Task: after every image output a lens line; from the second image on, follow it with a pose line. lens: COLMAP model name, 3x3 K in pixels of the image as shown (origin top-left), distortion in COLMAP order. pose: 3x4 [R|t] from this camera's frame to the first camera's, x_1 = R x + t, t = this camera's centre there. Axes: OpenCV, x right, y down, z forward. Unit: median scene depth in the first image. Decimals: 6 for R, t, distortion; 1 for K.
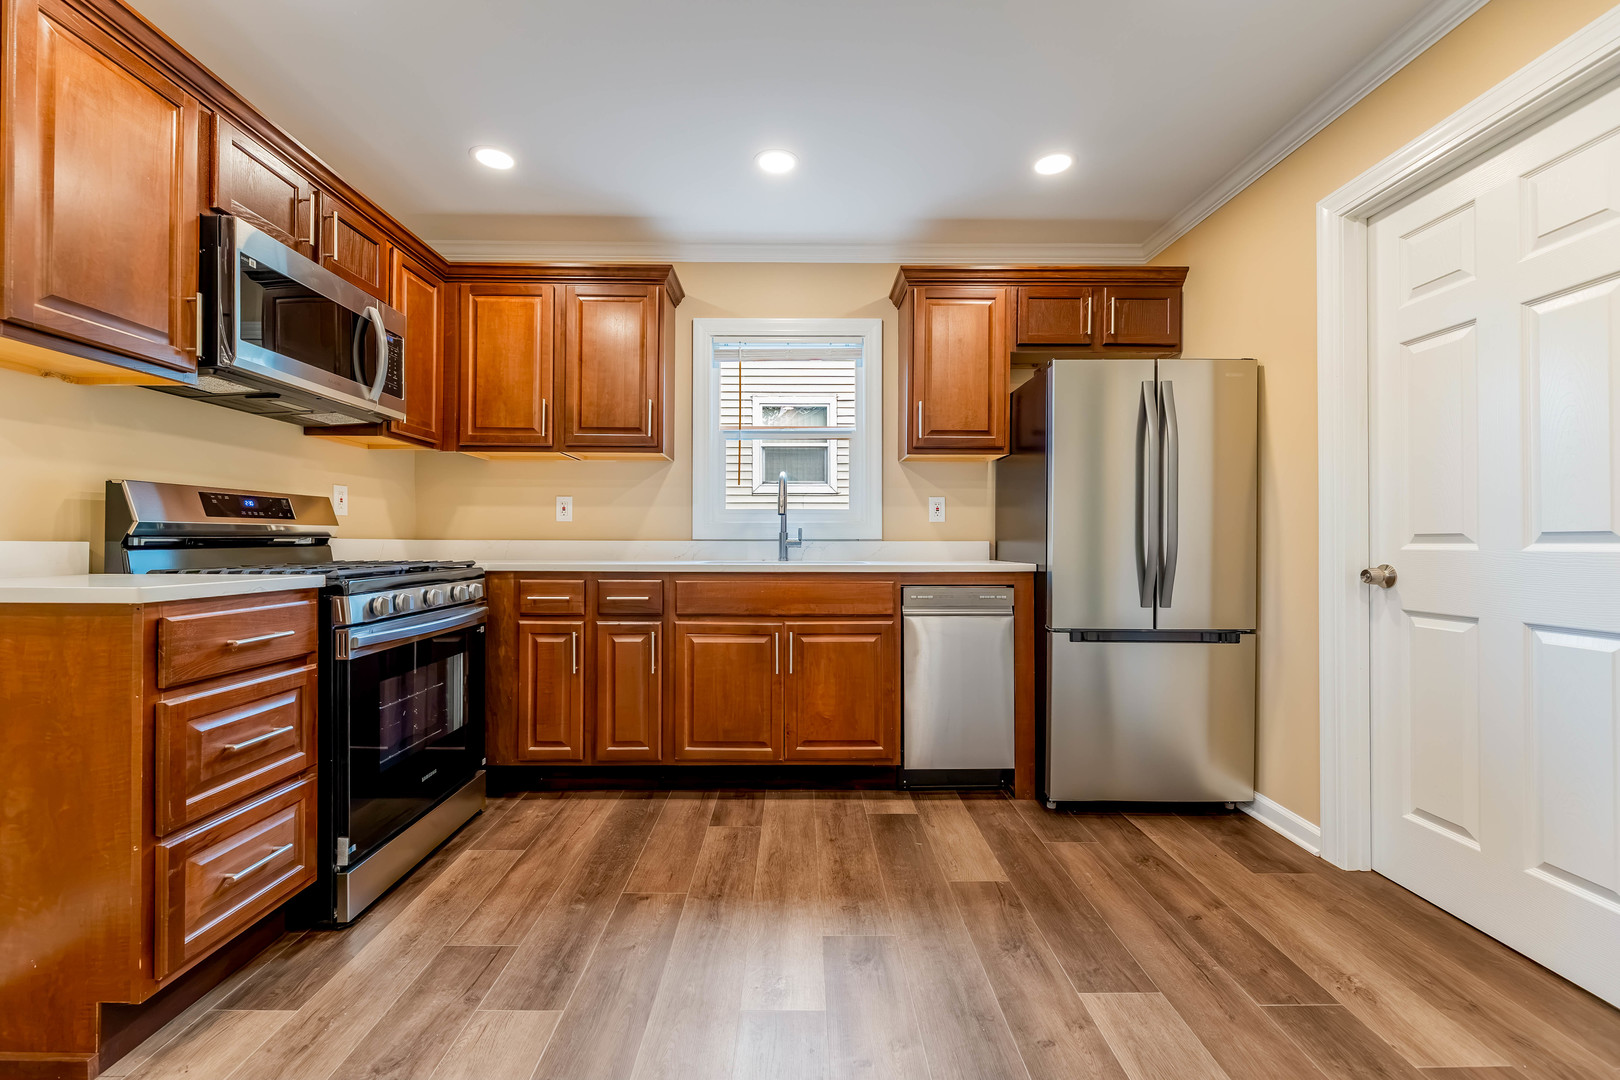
lens RADIAL K [[657.4, 0, 800.2], [0, 657.4, 540.8], [0, 0, 1]] dist [-0.001476, -0.000231]
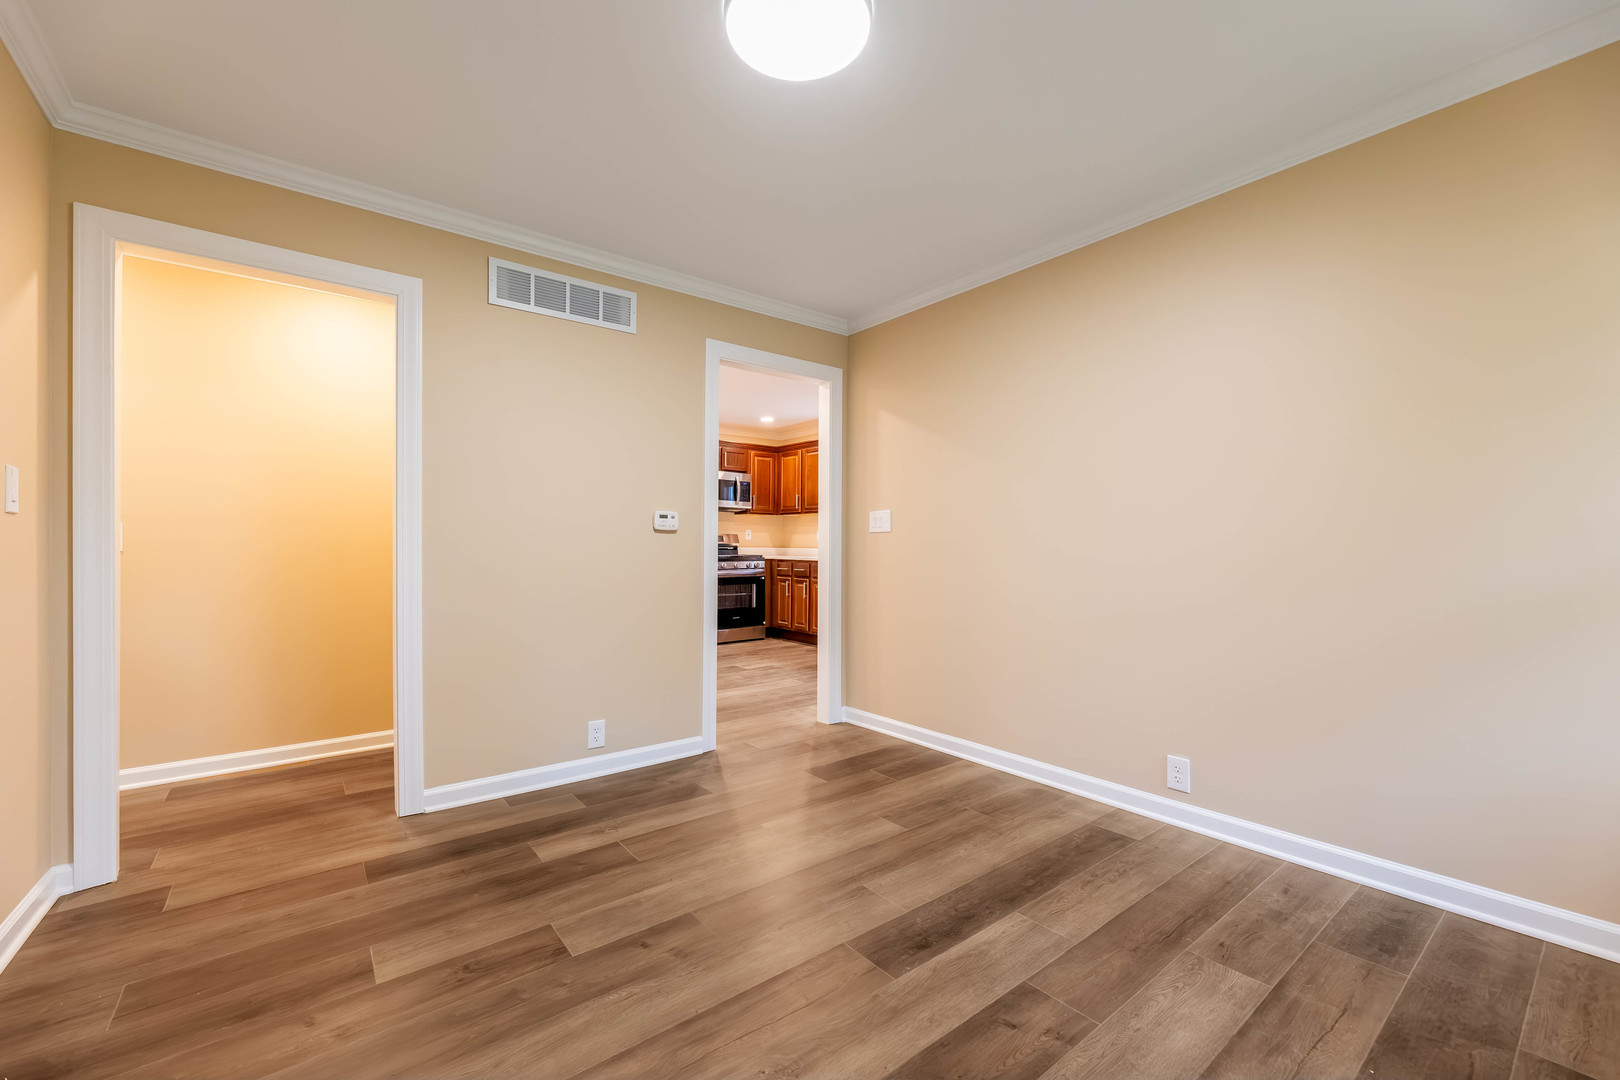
lens RADIAL K [[646.1, 0, 799.2], [0, 646.1, 543.2], [0, 0, 1]] dist [0.000454, 0.000017]
pose [[0.600410, -0.003424, -0.799685, 1.937279], [-0.003234, 0.999972, -0.006710, -0.003885], [0.799686, 0.006614, 0.600382, -0.624412]]
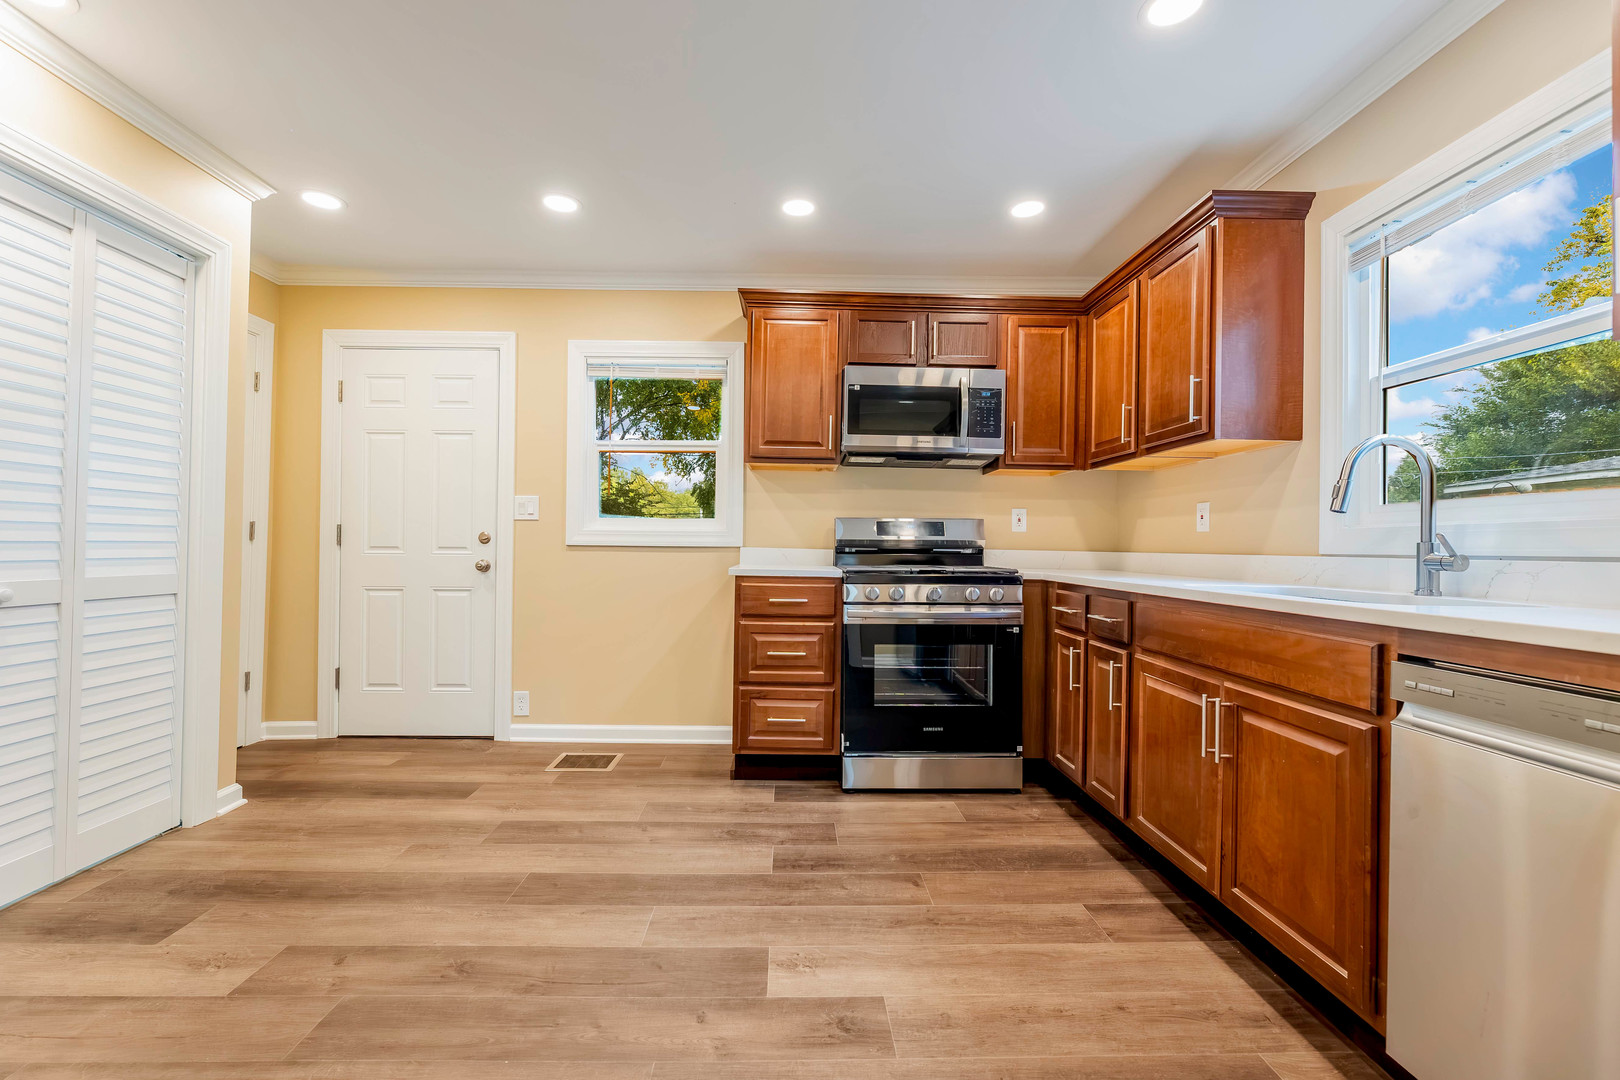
lens RADIAL K [[665.2, 0, 799.9], [0, 665.2, 542.3], [0, 0, 1]] dist [-0.000140, -0.000027]
pose [[0.015638, -0.008297, -0.999843, 0.648576], [-0.014532, 0.999858, -0.008525, -0.001352], [0.999772, 0.014663, 0.015515, 0.599981]]
